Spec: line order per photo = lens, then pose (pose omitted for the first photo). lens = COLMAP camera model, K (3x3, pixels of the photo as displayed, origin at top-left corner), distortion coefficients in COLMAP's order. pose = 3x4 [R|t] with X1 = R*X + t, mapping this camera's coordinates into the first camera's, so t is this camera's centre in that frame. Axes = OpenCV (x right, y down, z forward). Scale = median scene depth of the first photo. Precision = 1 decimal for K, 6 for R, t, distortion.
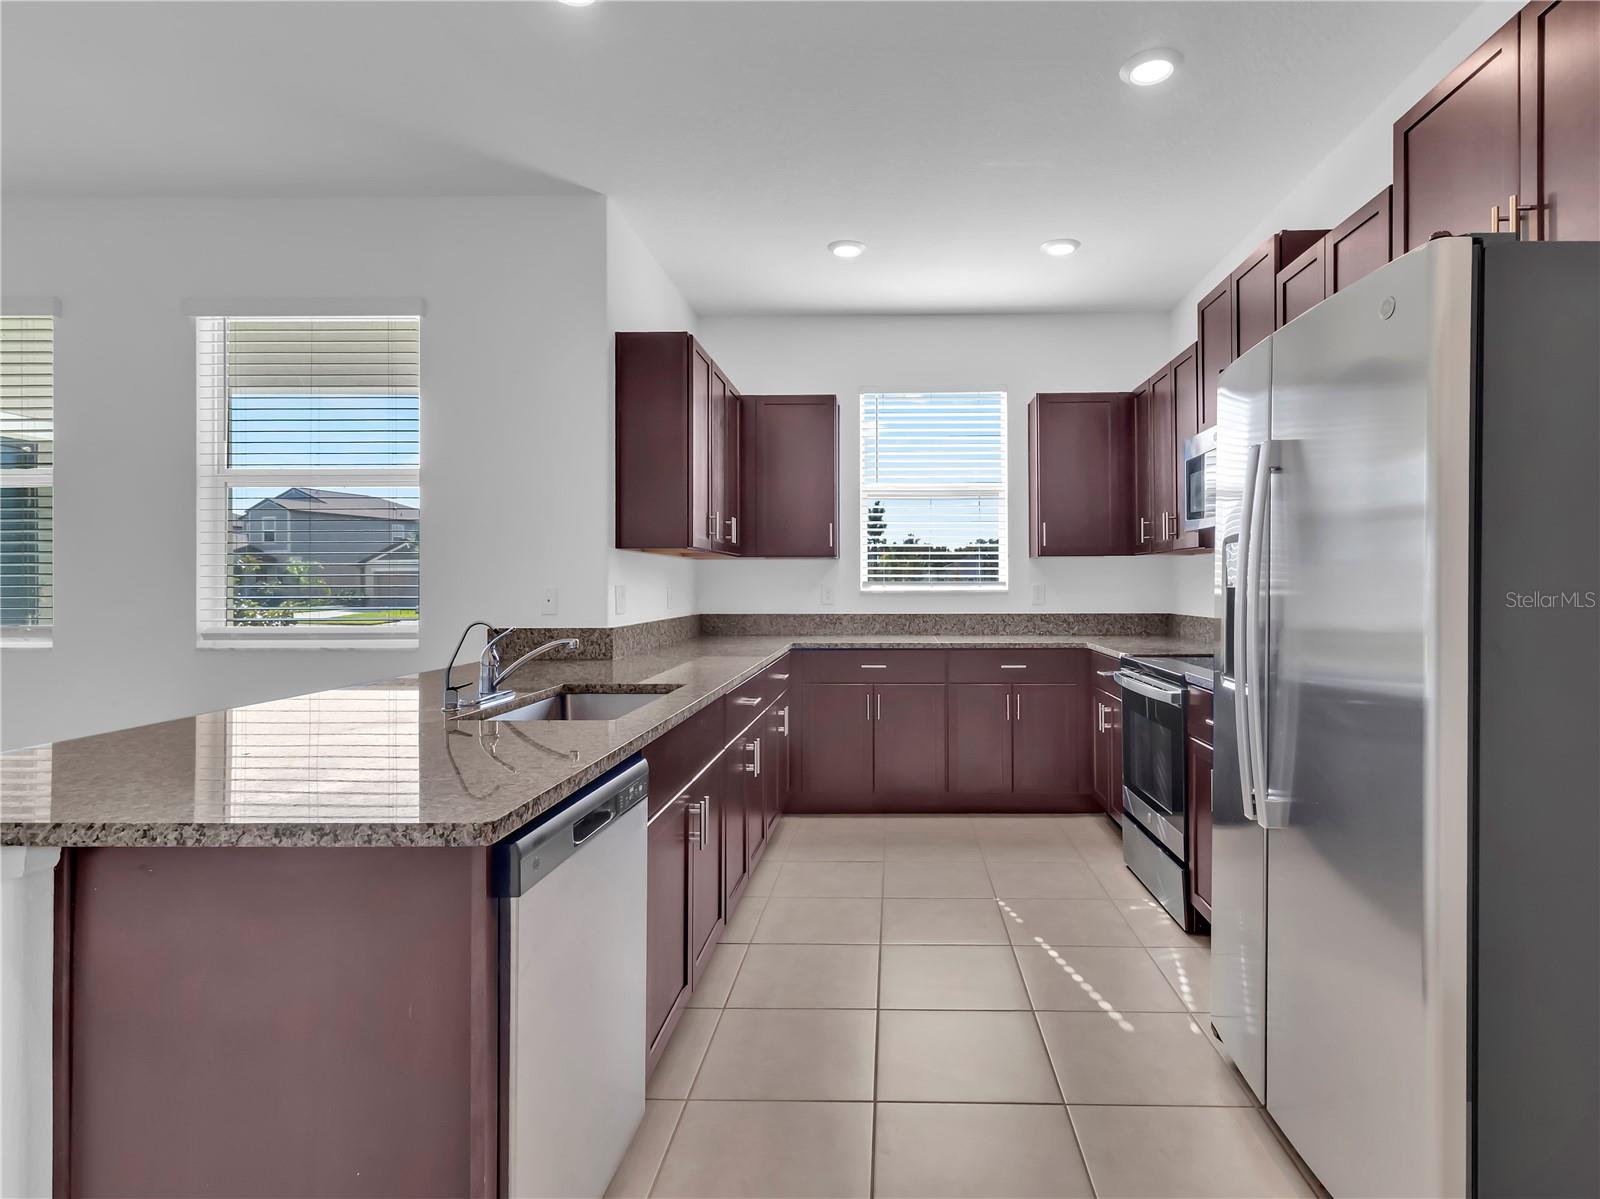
lens RADIAL K [[853.5, 0, 795.4], [0, 853.5, 582.3], [0, 0, 1]] dist [0.004113, -0.000827]
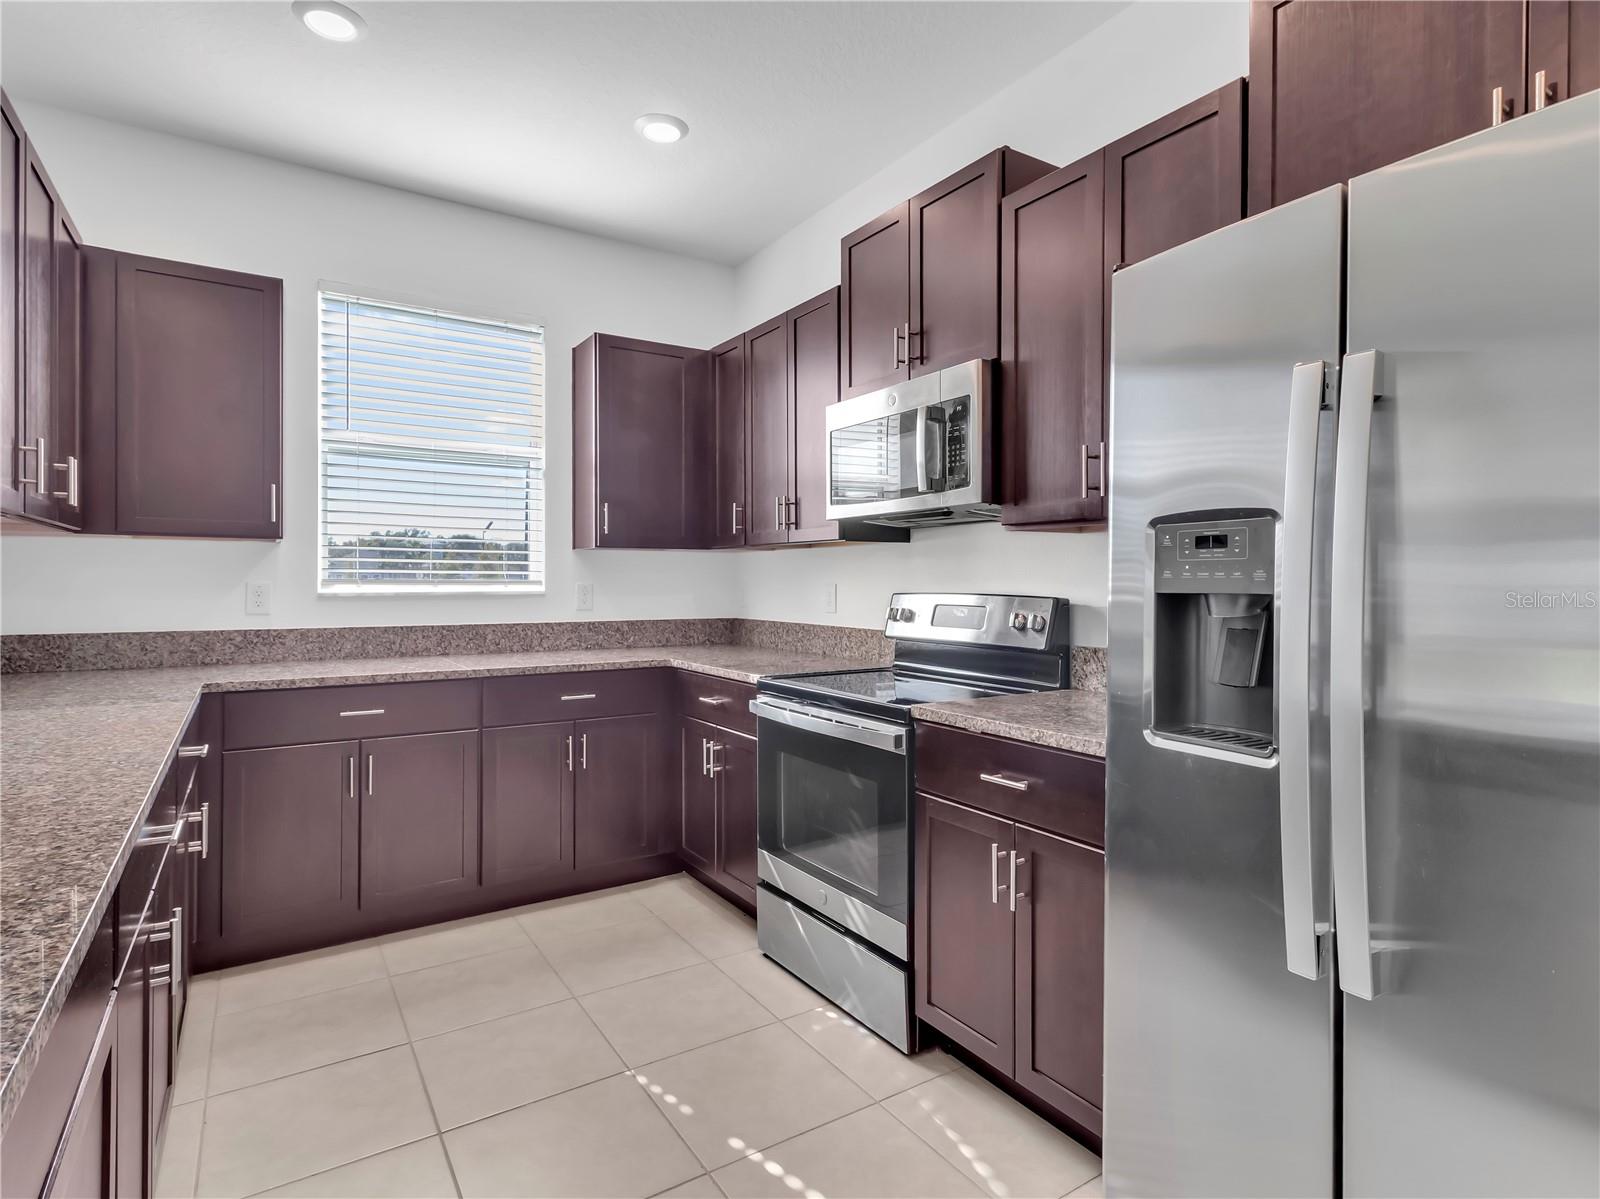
lens RADIAL K [[853.5, 0, 795.4], [0, 853.5, 582.3], [0, 0, 1]] dist [0.004113, -0.000827]
pose [[0.784560, 0.003397, 0.620043, -0.049421], [-0.005317, 0.999985, 0.001249, -0.001071], [-0.620030, -0.004276, 0.784567, 0.299040]]
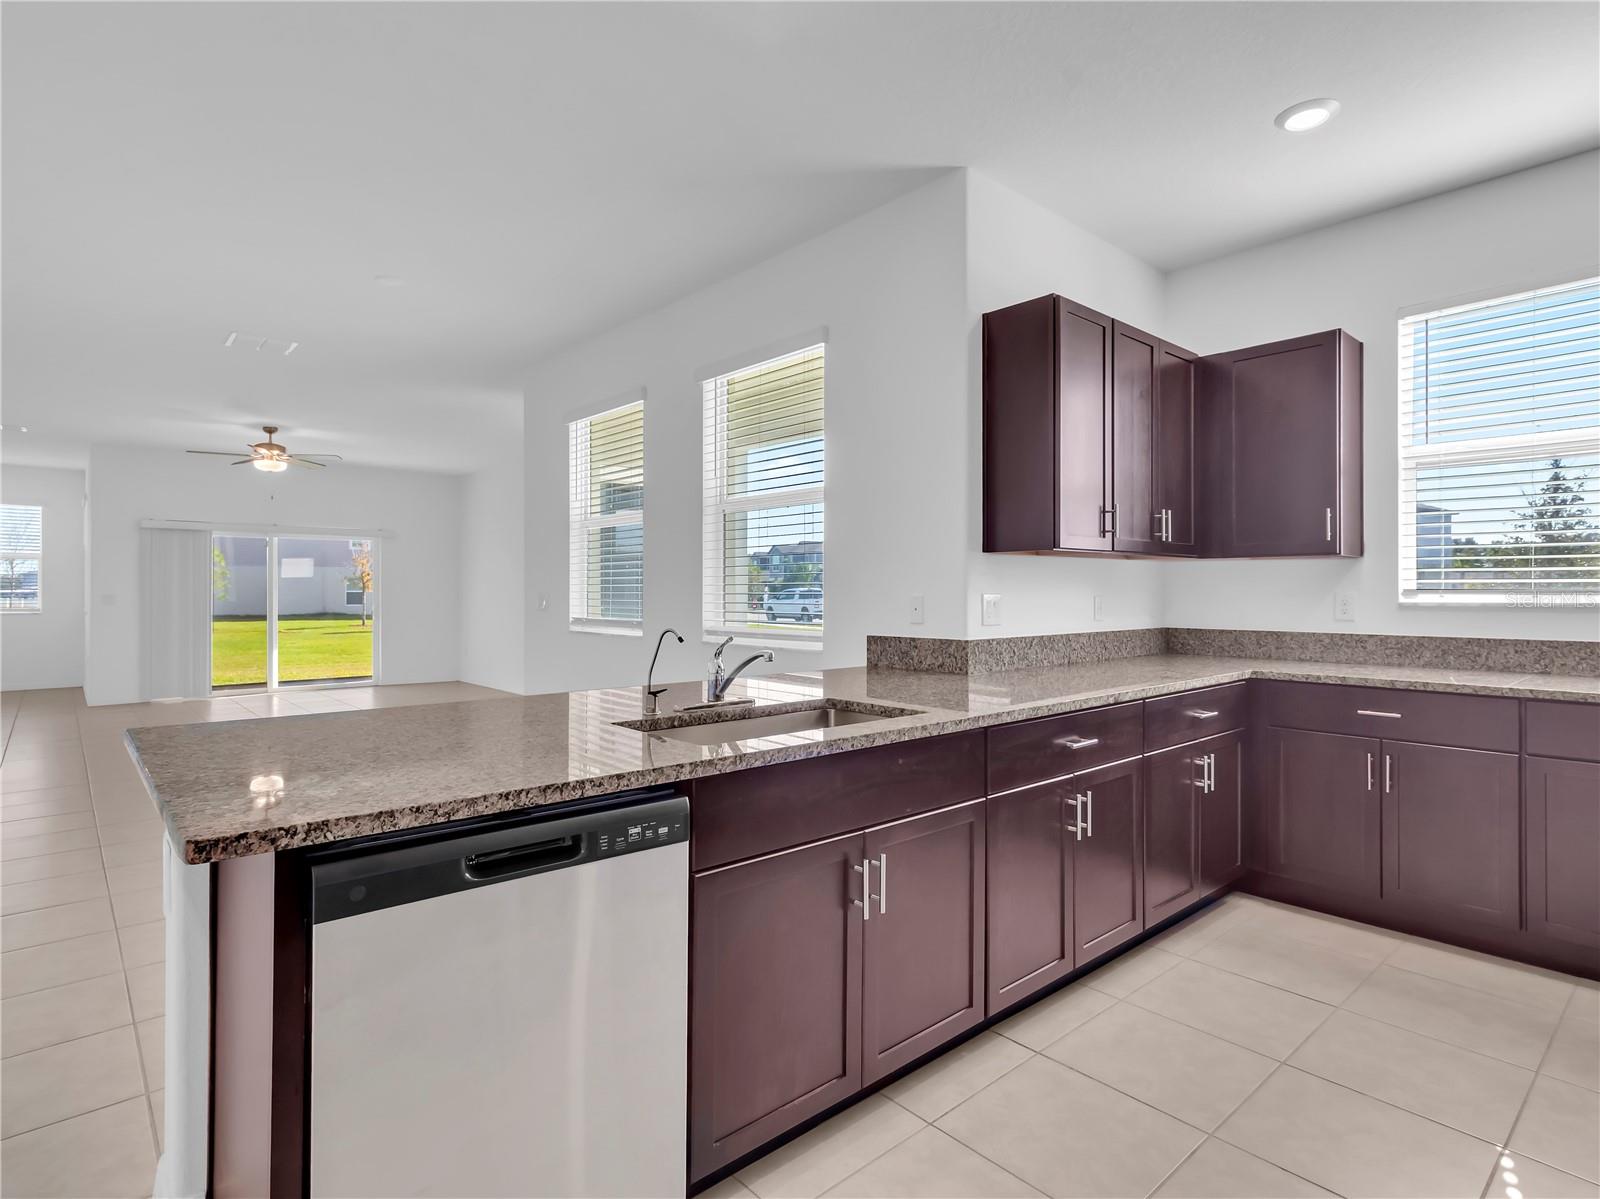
lens RADIAL K [[794.6, 0, 761.9], [0, 794.6, 589.3], [0, 0, 1]] dist [0.002437, 0.001157]
pose [[0.716560, 0.000283, -0.697525, 0.181453], [-0.000122, 1.000000, 0.000280, -0.000934], [0.697525, -0.000116, 0.716560, 0.199026]]
